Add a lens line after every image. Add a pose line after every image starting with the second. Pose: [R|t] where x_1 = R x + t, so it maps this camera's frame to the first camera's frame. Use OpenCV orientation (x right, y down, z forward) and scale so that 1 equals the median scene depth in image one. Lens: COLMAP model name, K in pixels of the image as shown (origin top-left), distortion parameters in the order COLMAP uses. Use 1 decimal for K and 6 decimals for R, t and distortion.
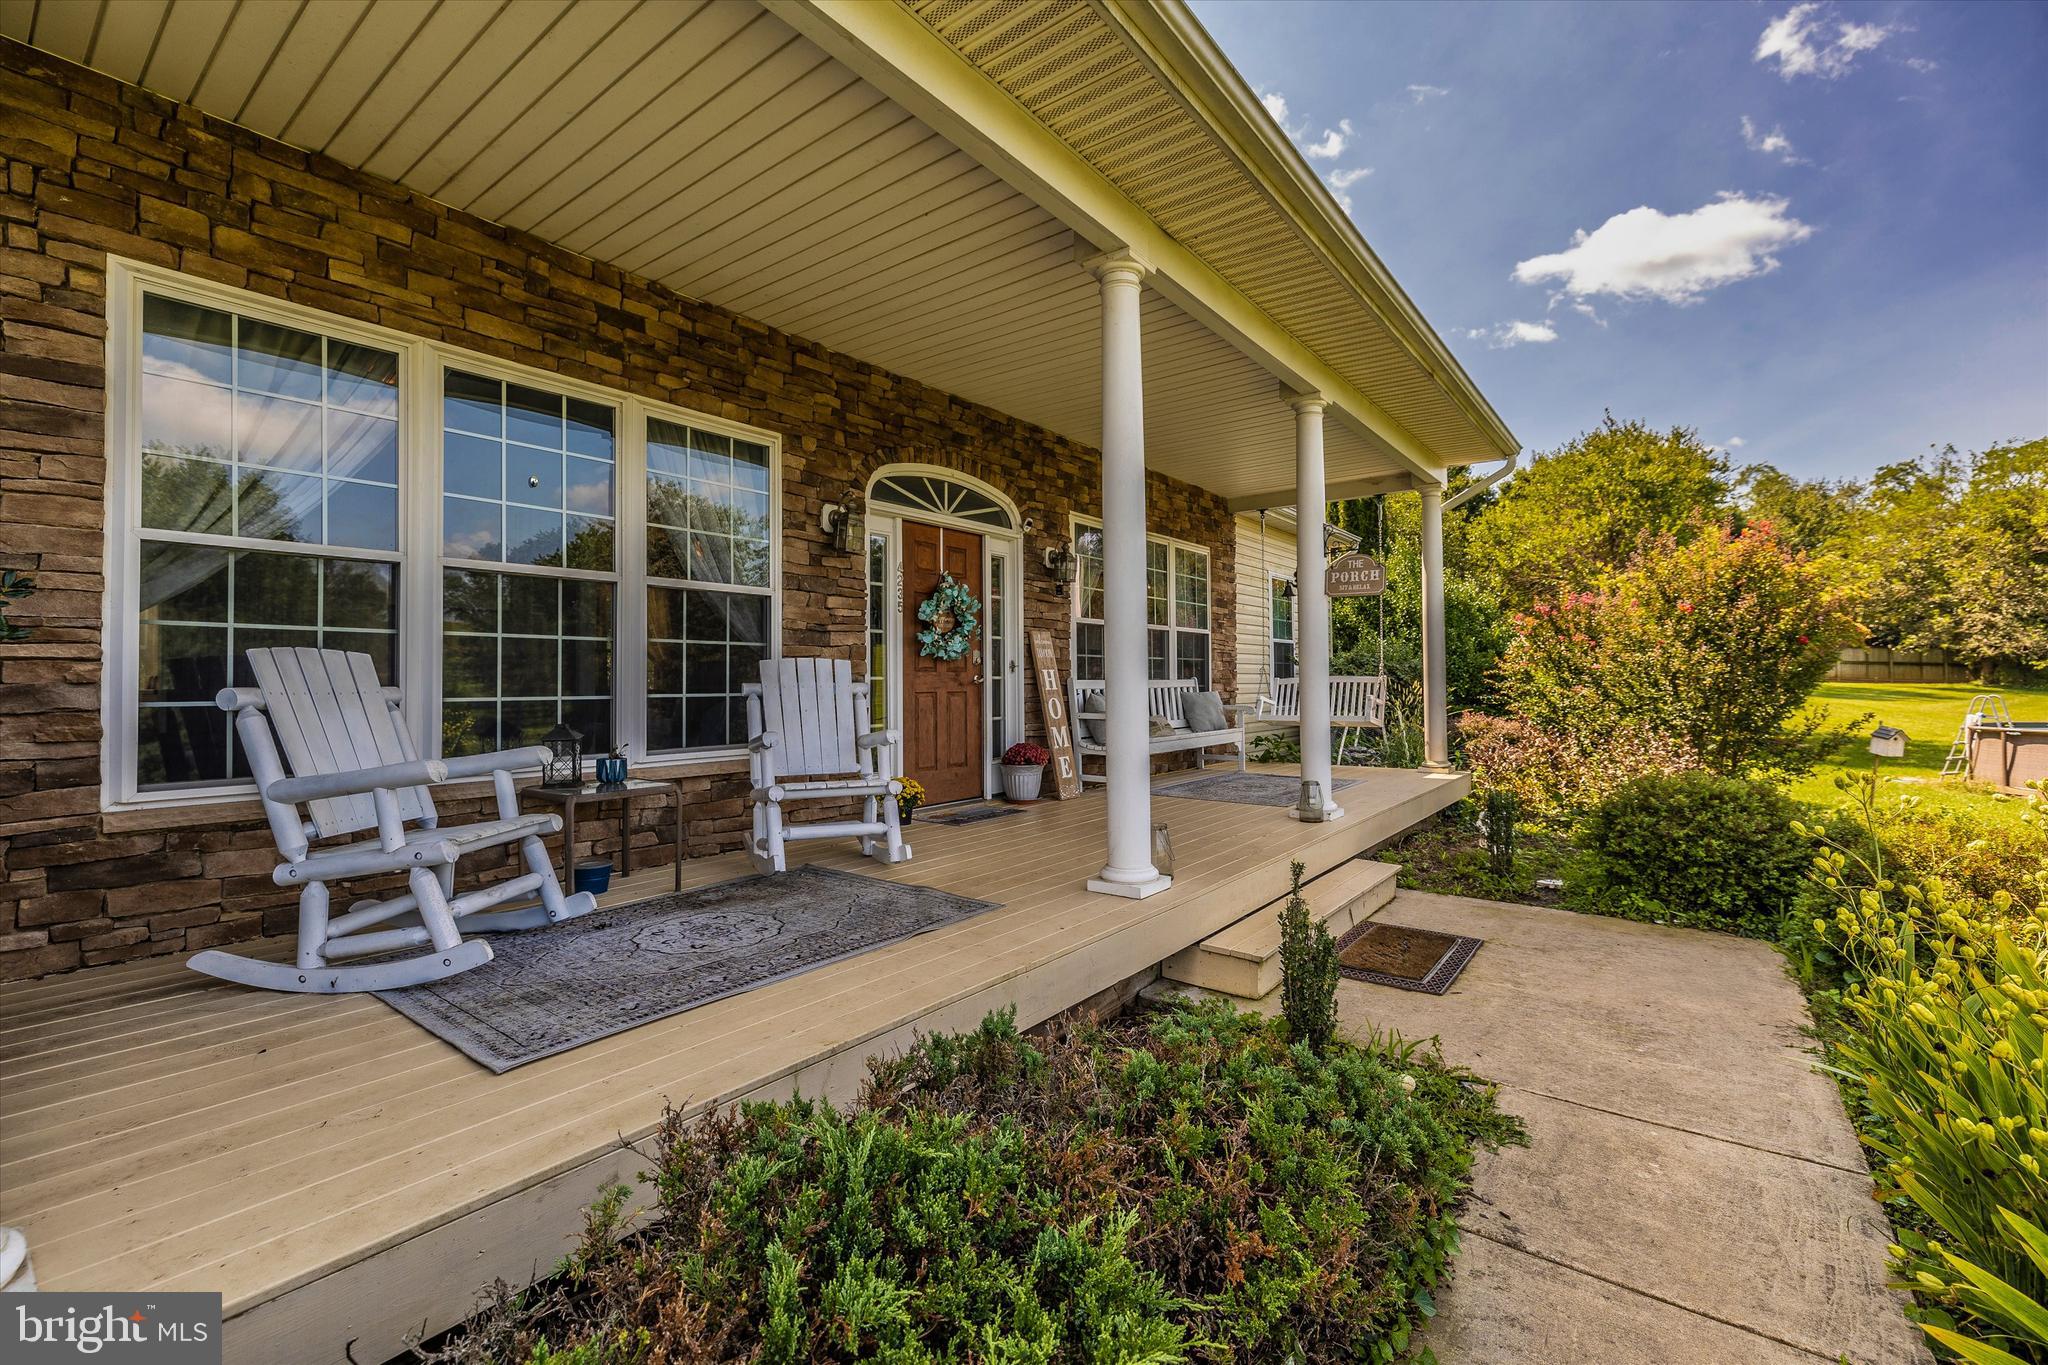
lens RADIAL K [[878.1, 0, 1012.4], [0, 878.1, 682.7], [0, 0, 1]] dist [0.001056, 0.000458]
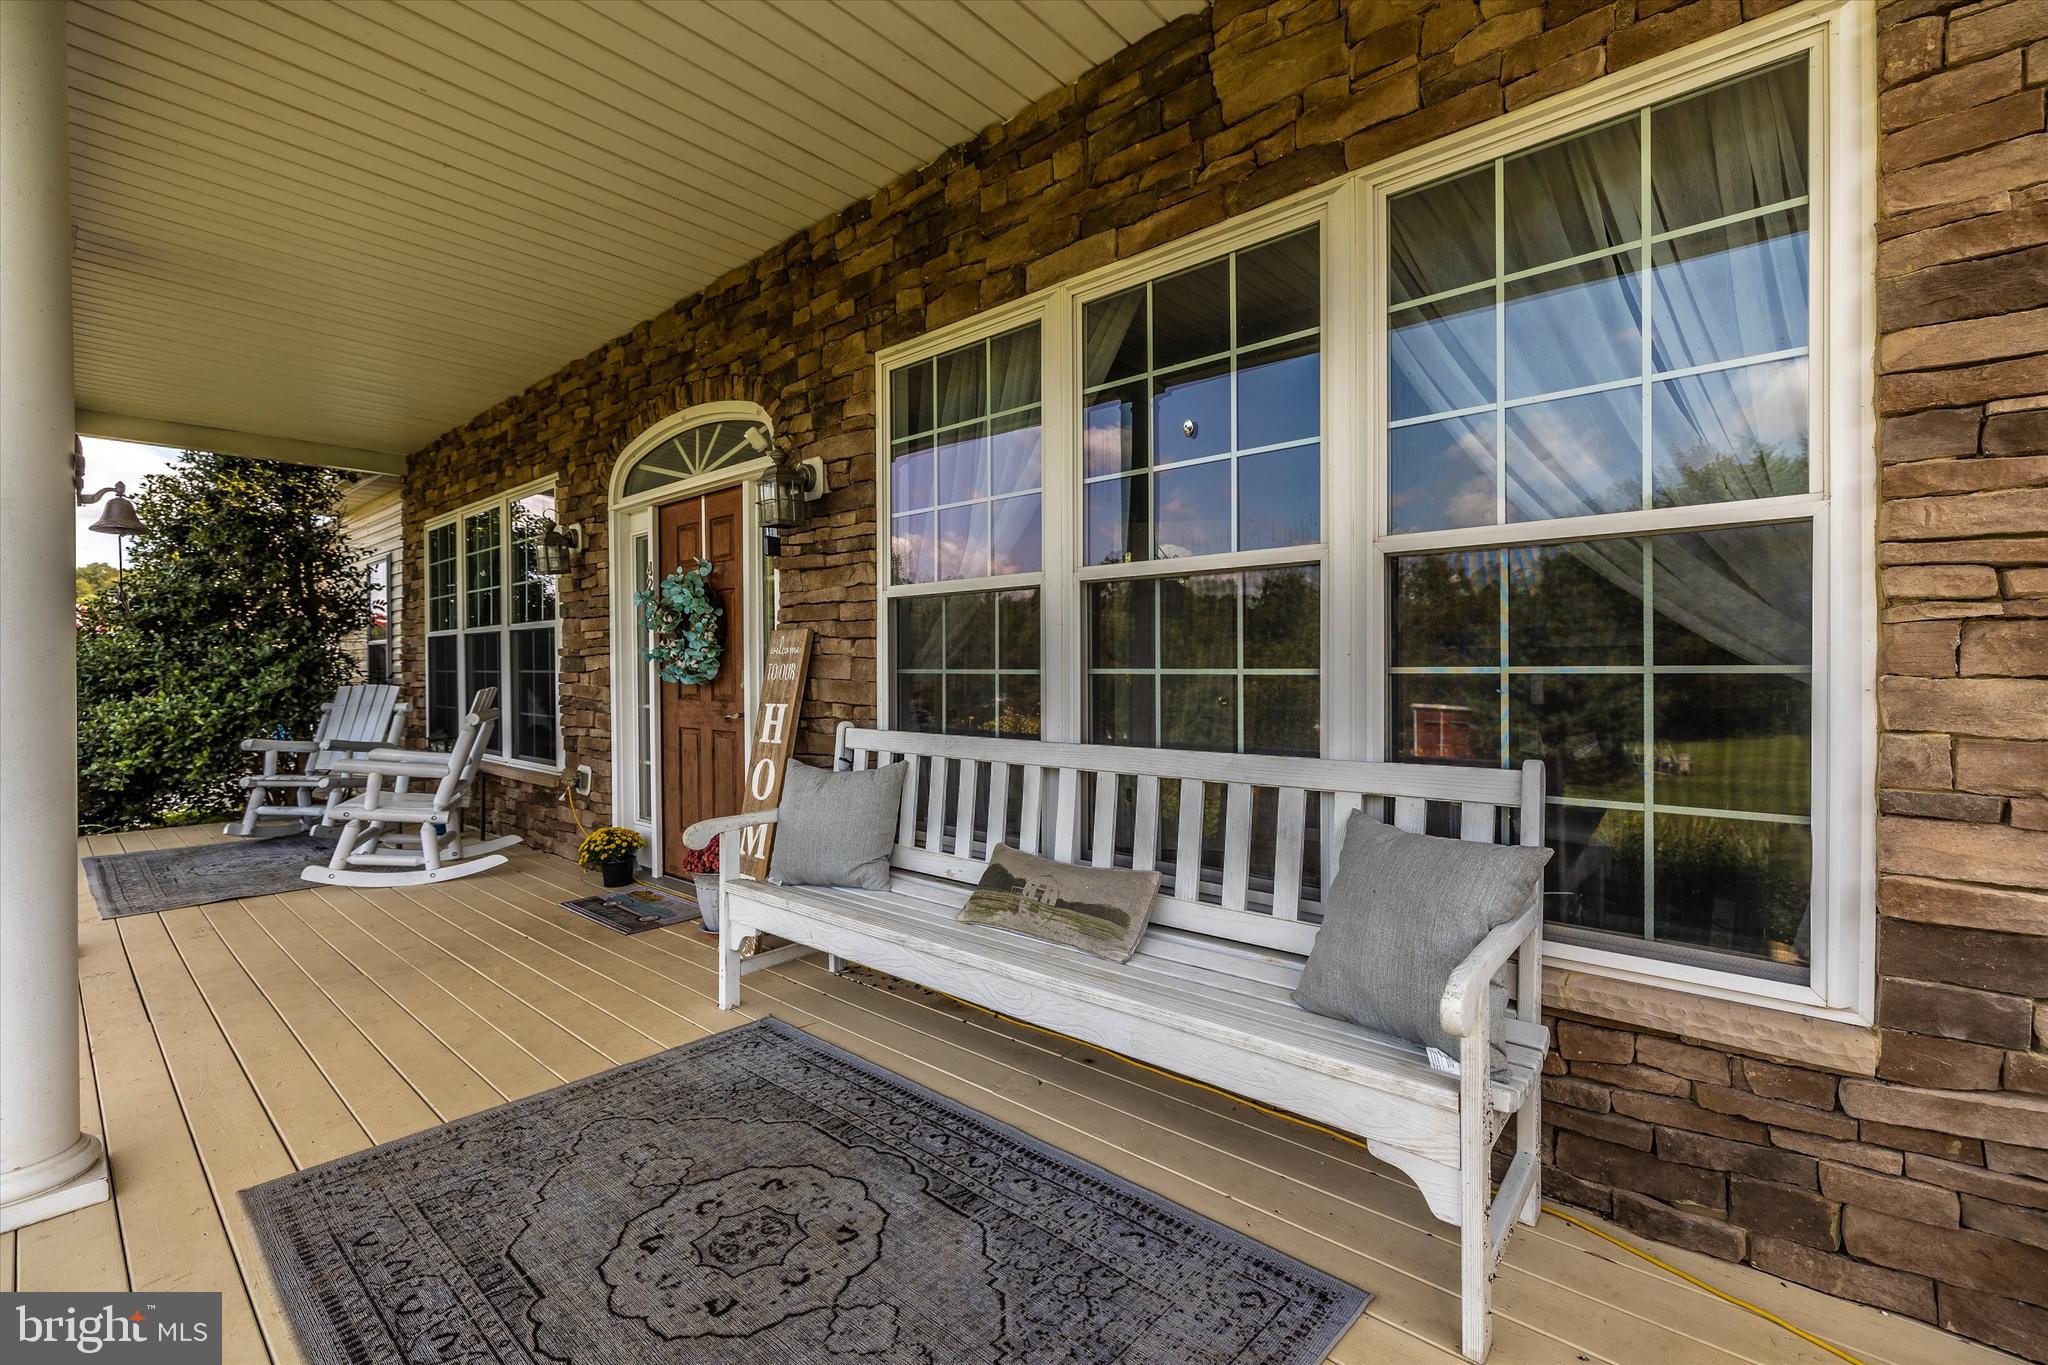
lens RADIAL K [[886.2, 0, 1018.7], [0, 886.2, 666.9], [0, 0, 1]] dist [0.001966, 0.000414]
pose [[-0.061898, 0.008459, -0.998047, 0.551076], [0.006788, 0.999945, 0.008054, -0.039420], [0.998059, -0.006276, -0.061952, 1.169913]]
